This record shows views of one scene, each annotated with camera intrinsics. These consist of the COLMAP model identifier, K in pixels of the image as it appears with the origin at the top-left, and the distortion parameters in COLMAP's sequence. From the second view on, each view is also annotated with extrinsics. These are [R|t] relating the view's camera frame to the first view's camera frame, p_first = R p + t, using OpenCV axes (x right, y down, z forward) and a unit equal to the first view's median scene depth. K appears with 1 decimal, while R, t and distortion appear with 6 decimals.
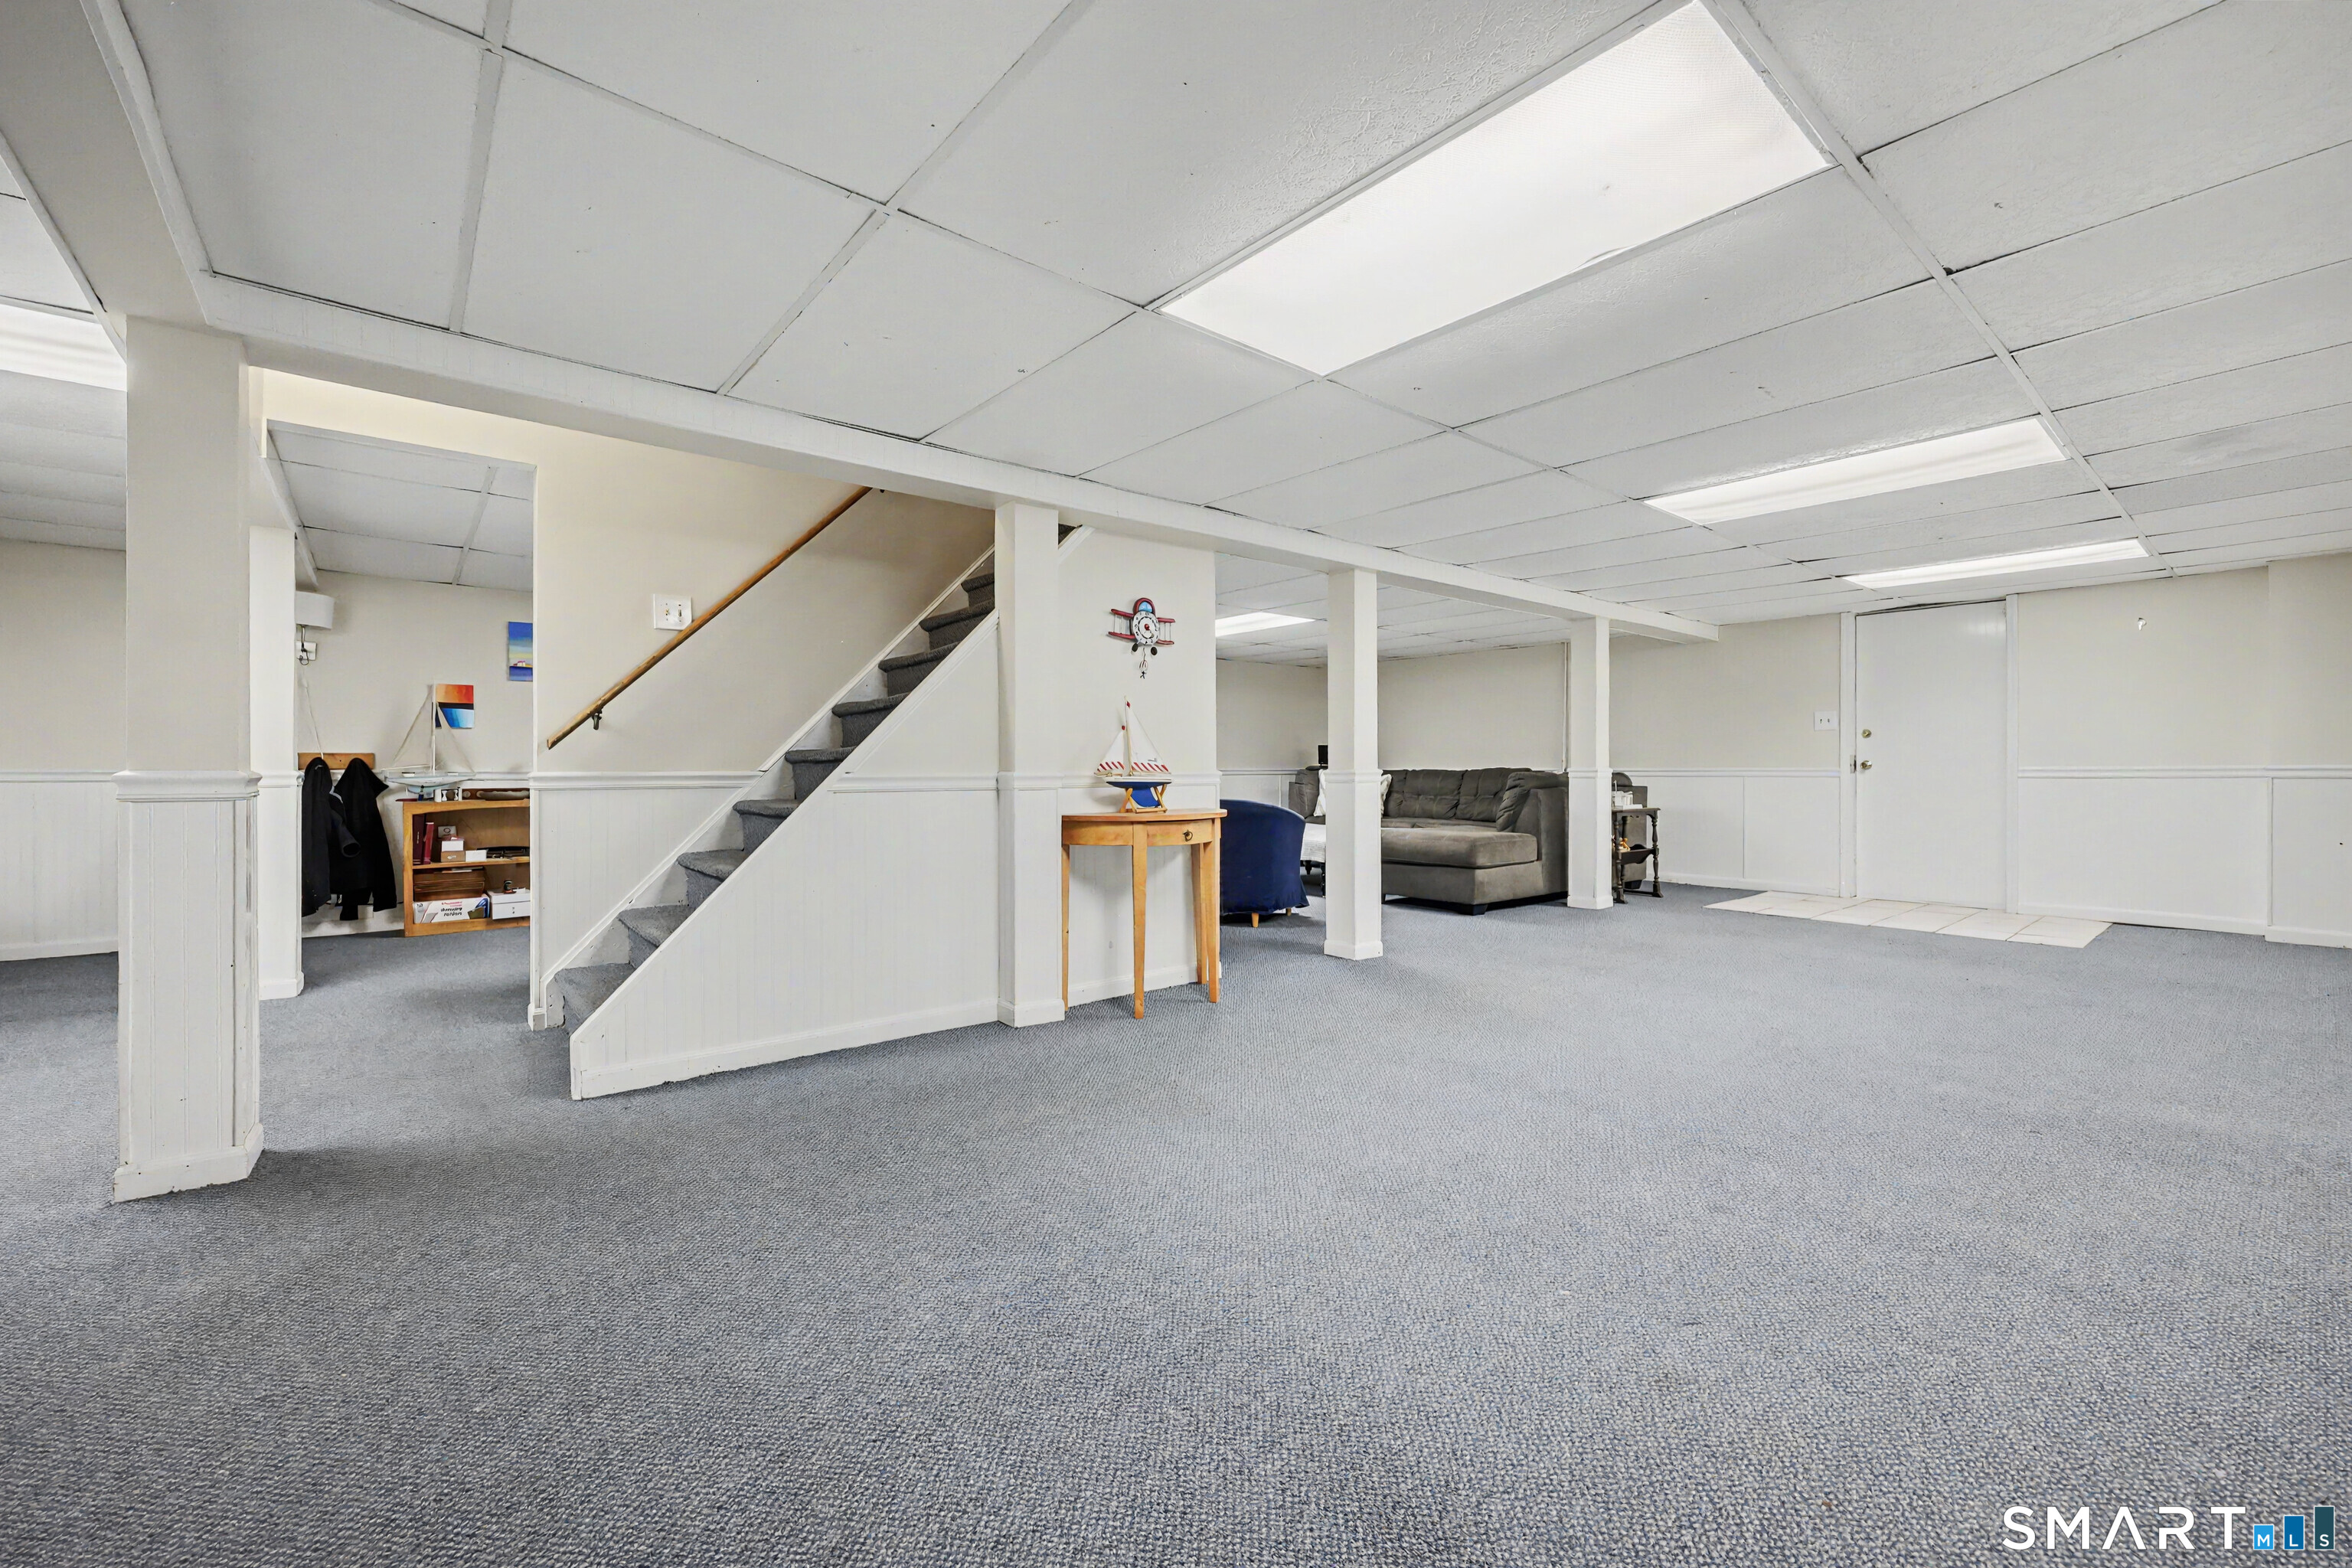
lens RADIAL K [[965.9, 0, 1172.6], [0, 965.9, 762.7], [0, 0, 1]] dist [-0.000087, -0.000105]
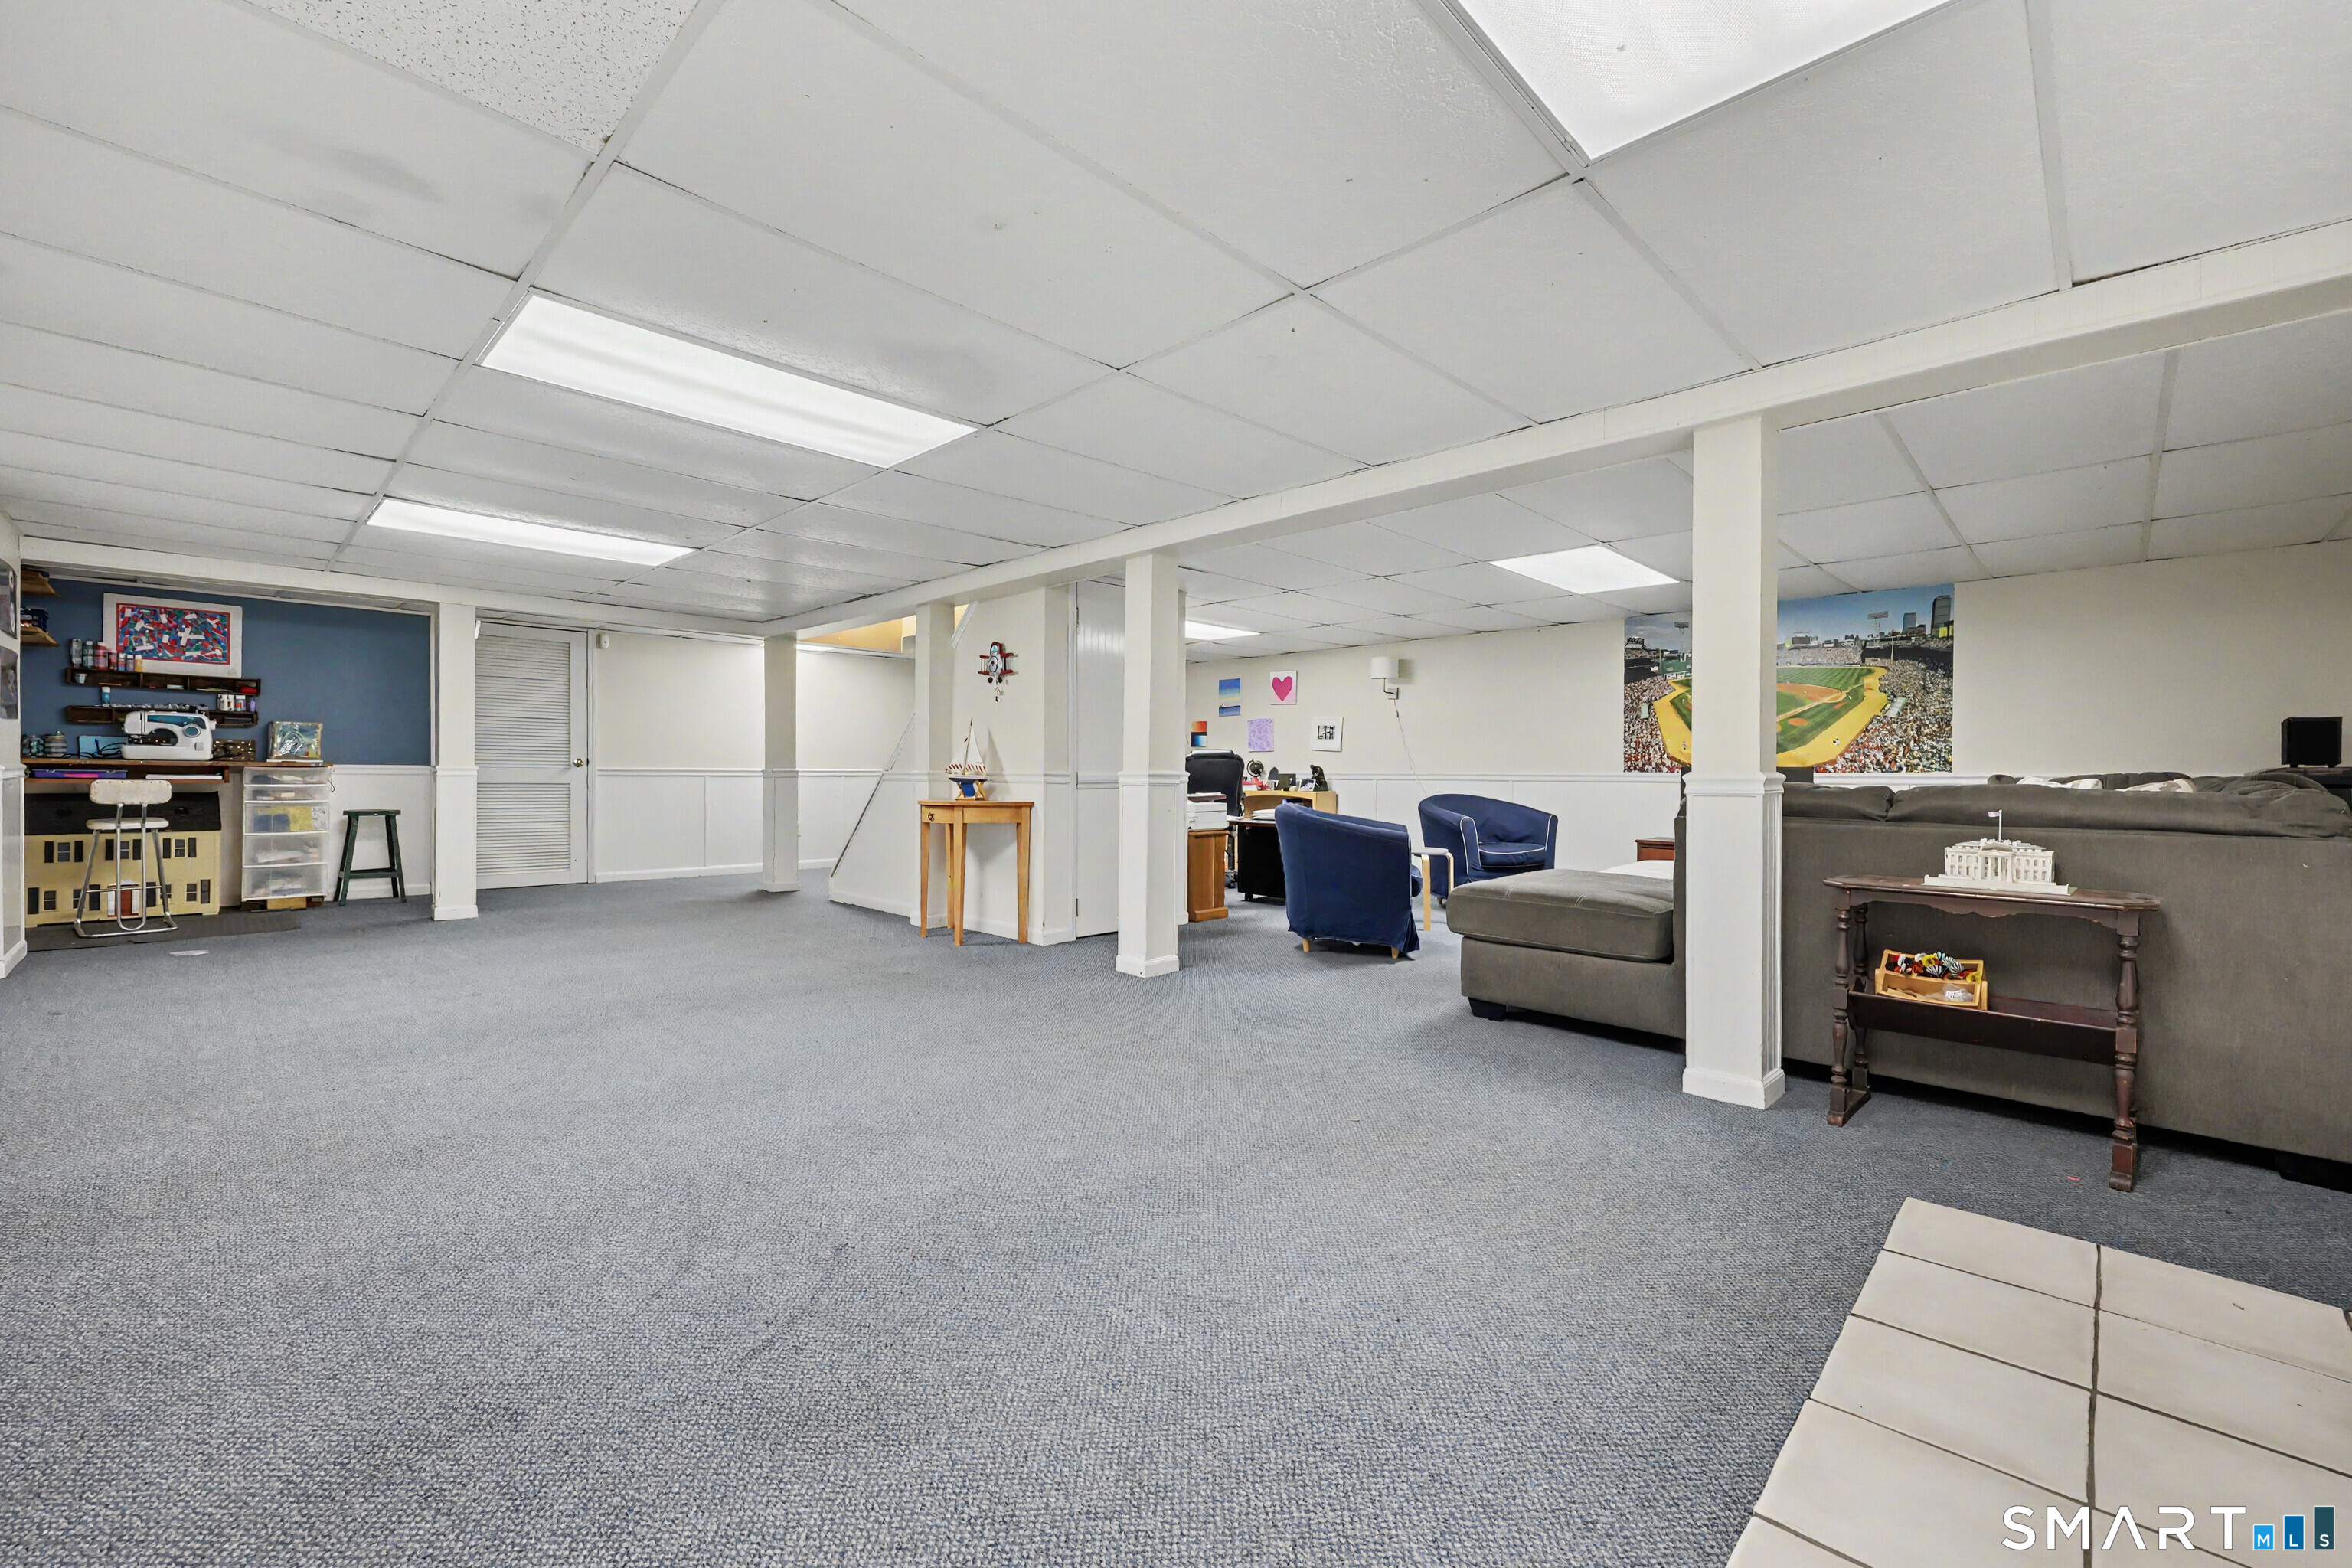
lens RADIAL K [[965.9, 0, 1173.7], [0, 965.9, 783.7], [0, 0, 1]] dist [-0.000087, -0.000105]
pose [[0.091844, 0.014780, -0.995664, 1.255033], [-0.002935, 0.999890, 0.014572, 0.005886], [0.995769, 0.001584, 0.091878, 1.060084]]
